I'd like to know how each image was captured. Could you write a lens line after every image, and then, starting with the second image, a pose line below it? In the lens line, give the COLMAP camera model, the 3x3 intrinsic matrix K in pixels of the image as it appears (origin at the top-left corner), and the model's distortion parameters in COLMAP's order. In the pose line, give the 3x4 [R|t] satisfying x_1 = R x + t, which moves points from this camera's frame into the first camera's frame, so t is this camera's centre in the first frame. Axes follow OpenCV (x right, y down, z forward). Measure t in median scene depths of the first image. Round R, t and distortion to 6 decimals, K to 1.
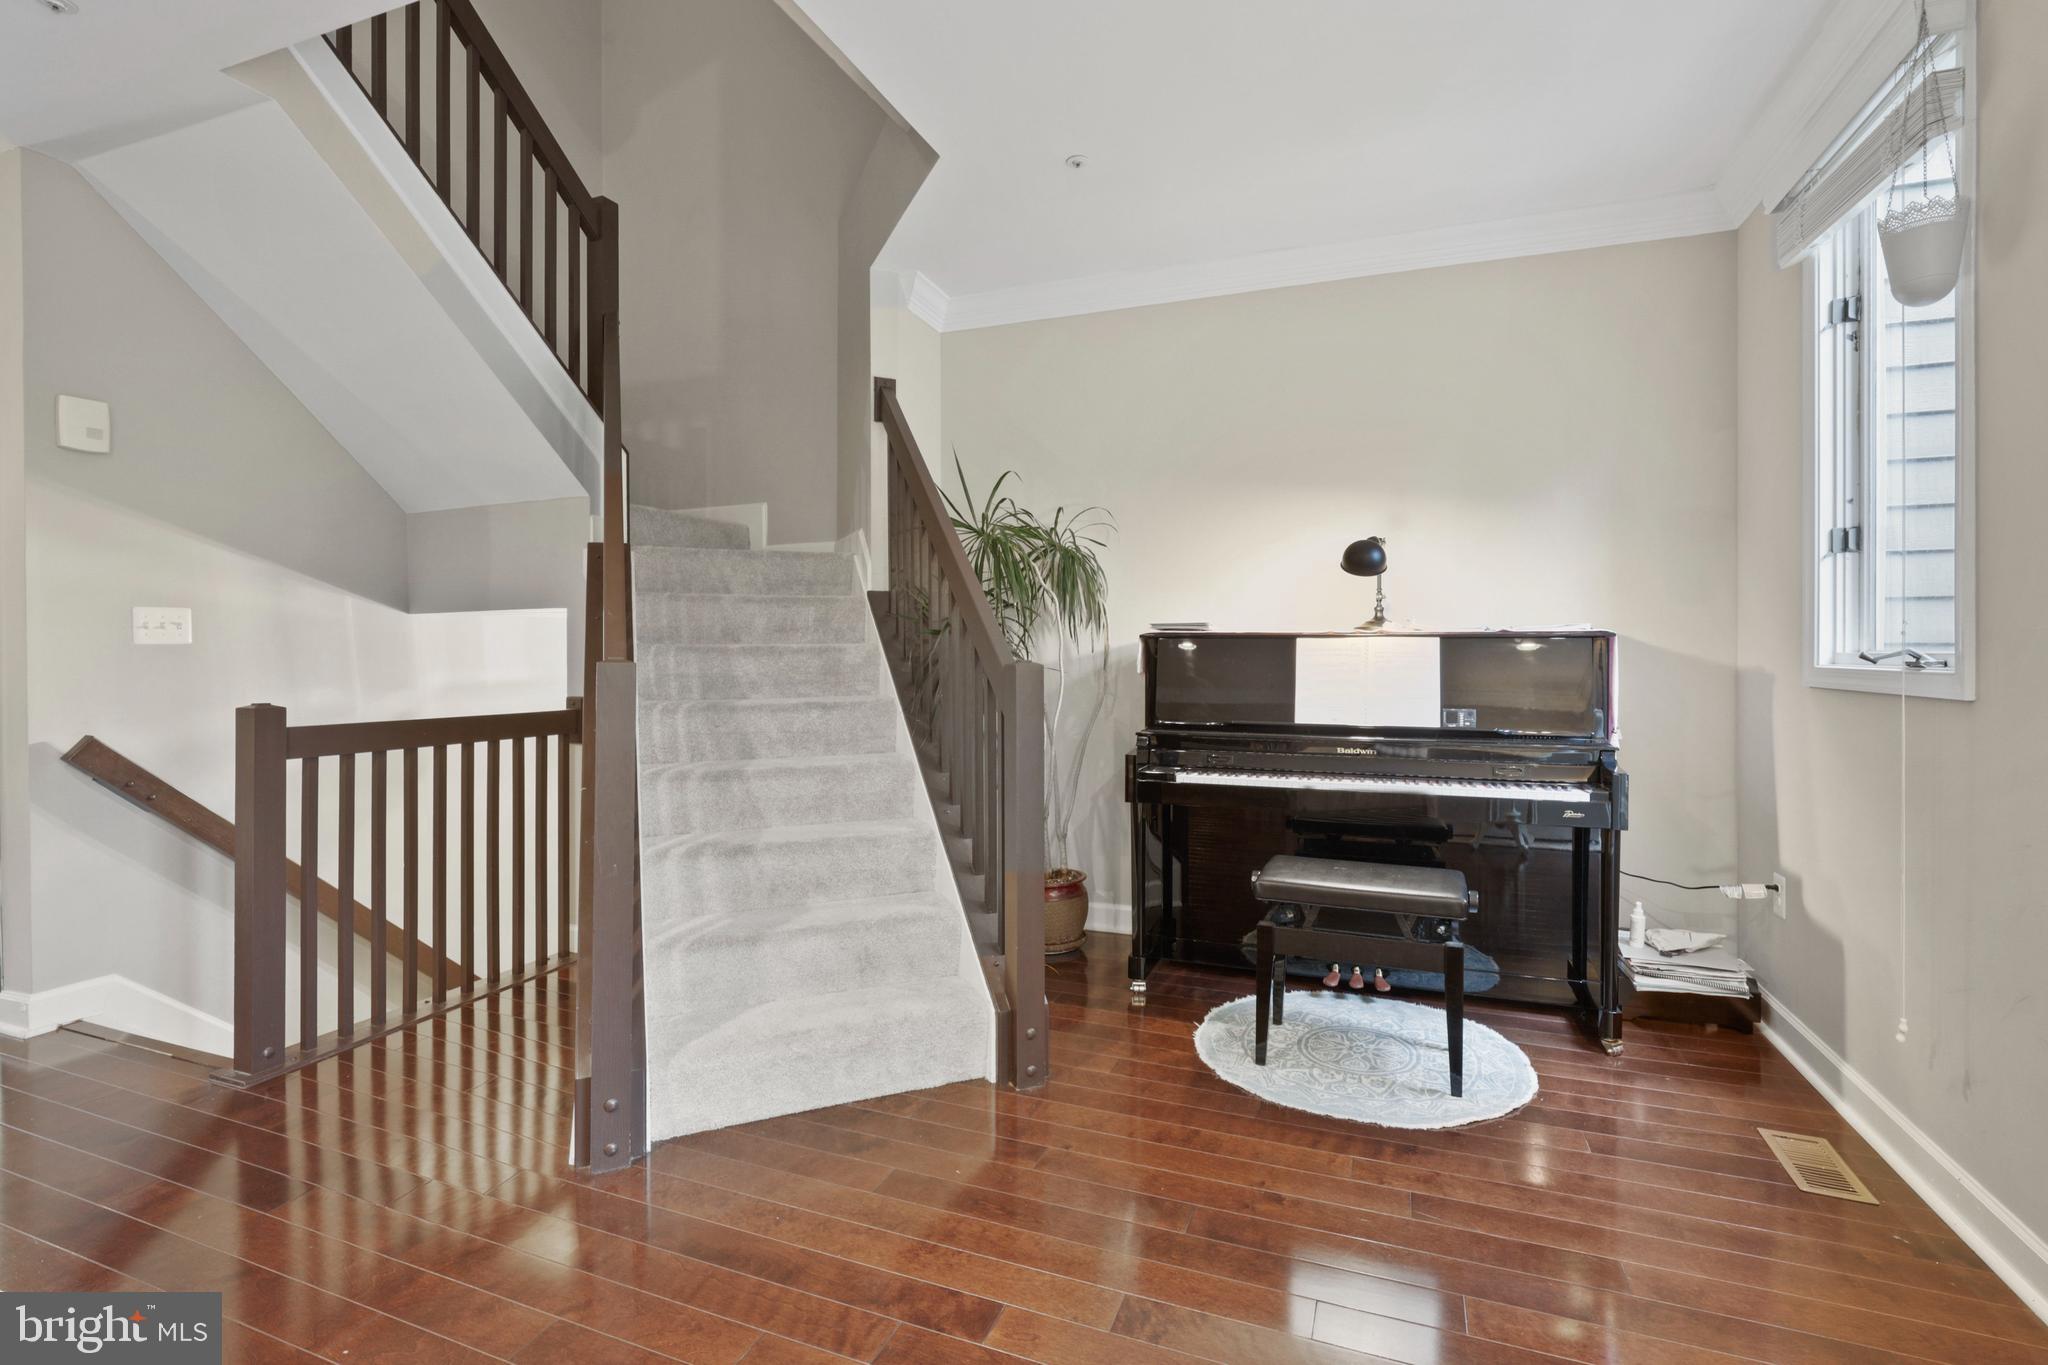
lens RADIAL K [[929.7, 0, 1027.7], [0, 929.7, 662.5], [0, 0, 1]] dist [-0.004699, 0.000049]
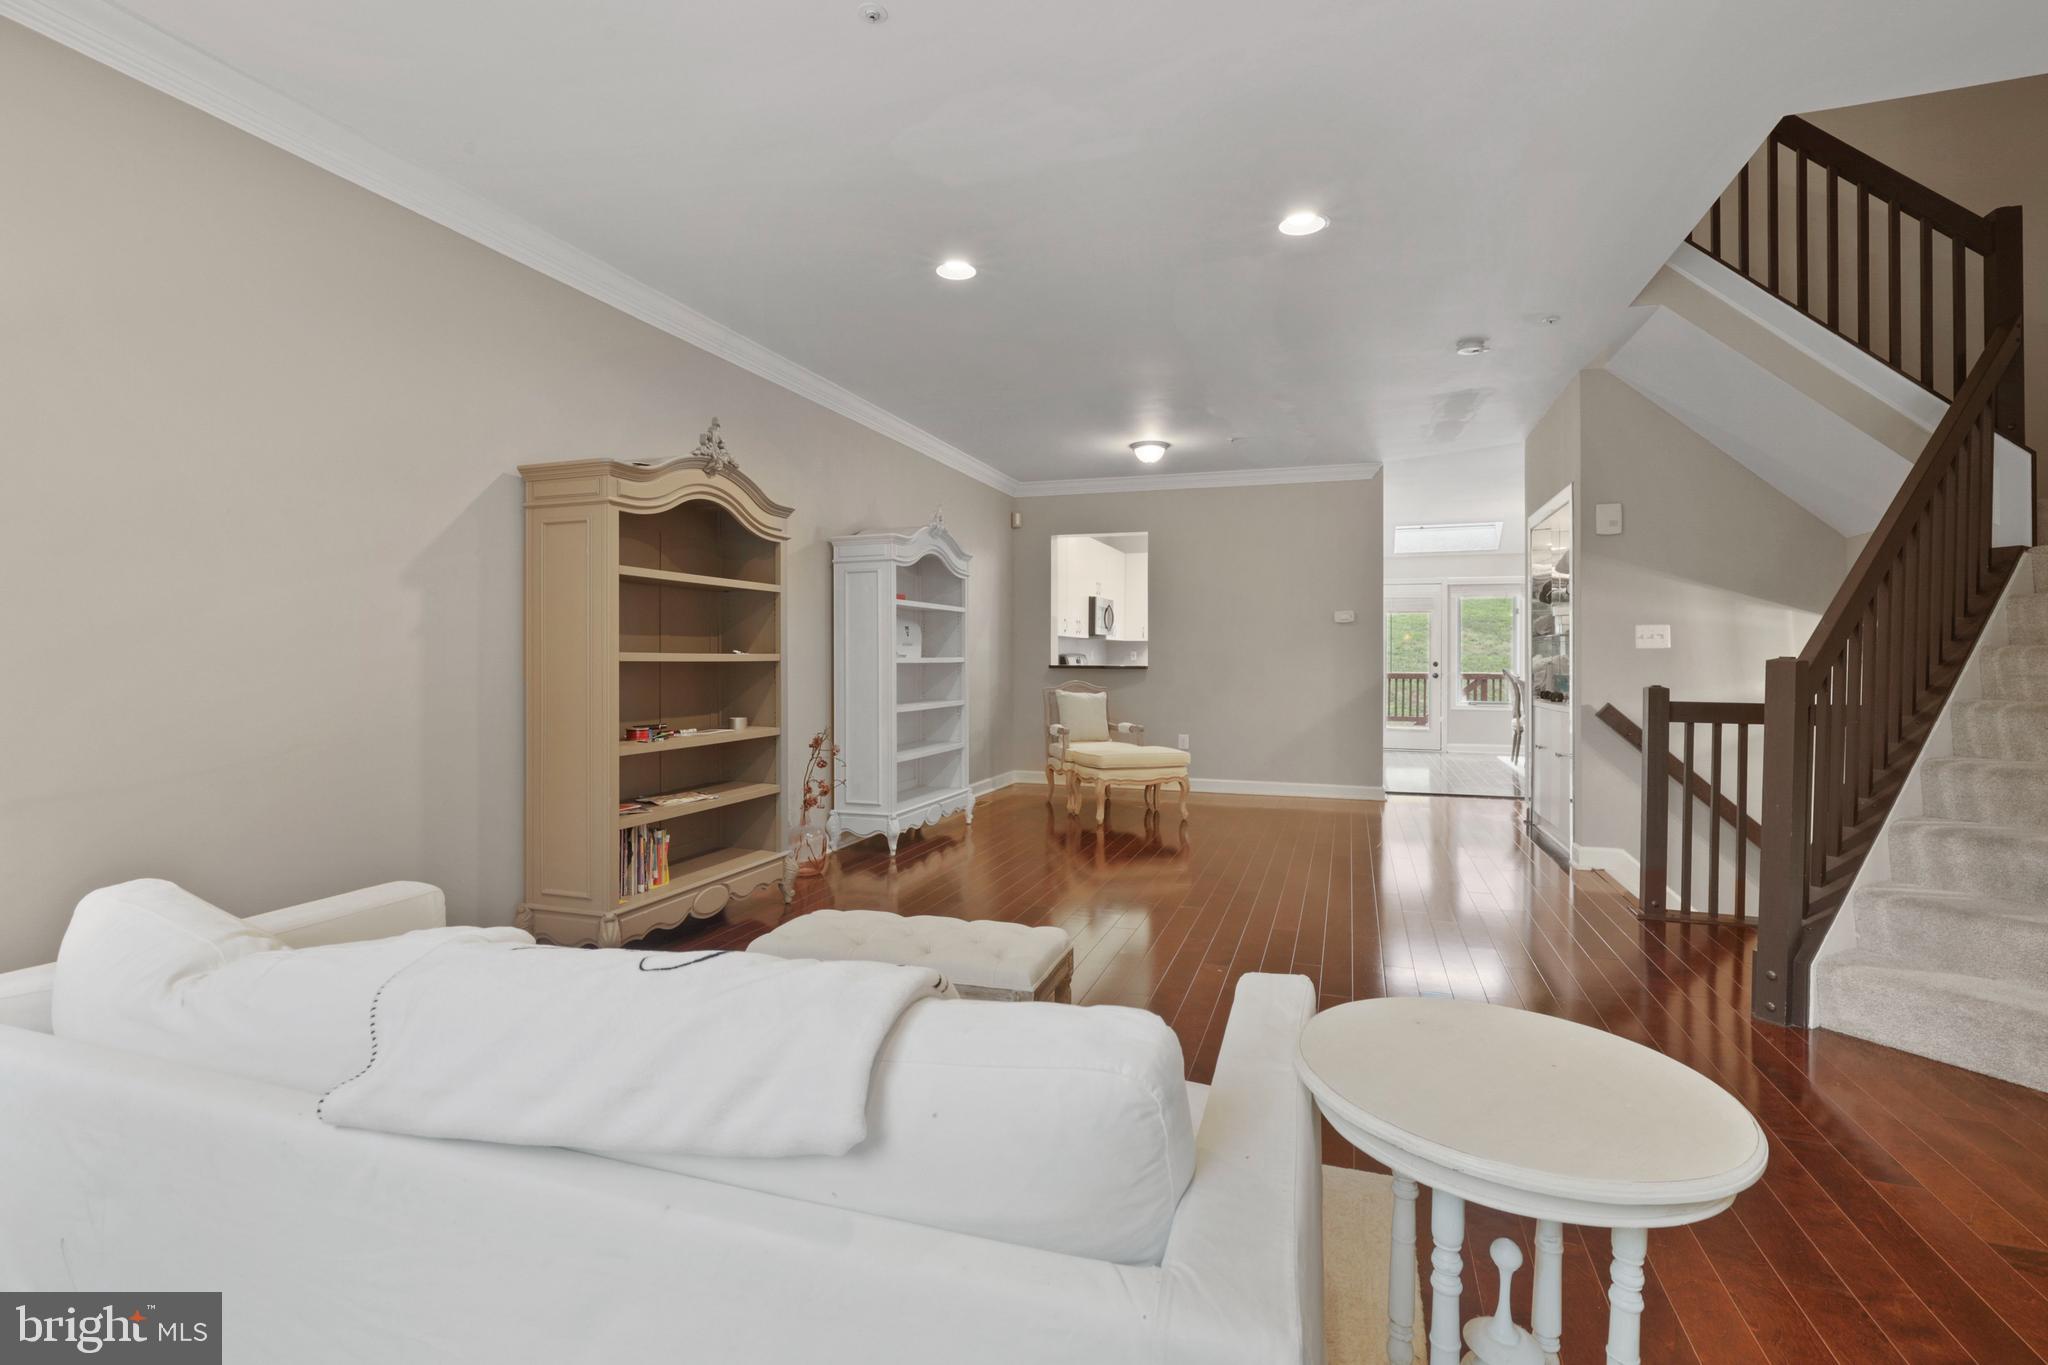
lens RADIAL K [[929.7, 0, 1028.9], [0, 929.7, 665.9], [0, 0, 1]] dist [-0.004699, 0.000049]
pose [[0.047311, 0.013525, -0.998789, 0.643810], [-0.007554, 0.999885, 0.013182, -0.002566], [0.998852, 0.006921, 0.047408, -0.144085]]
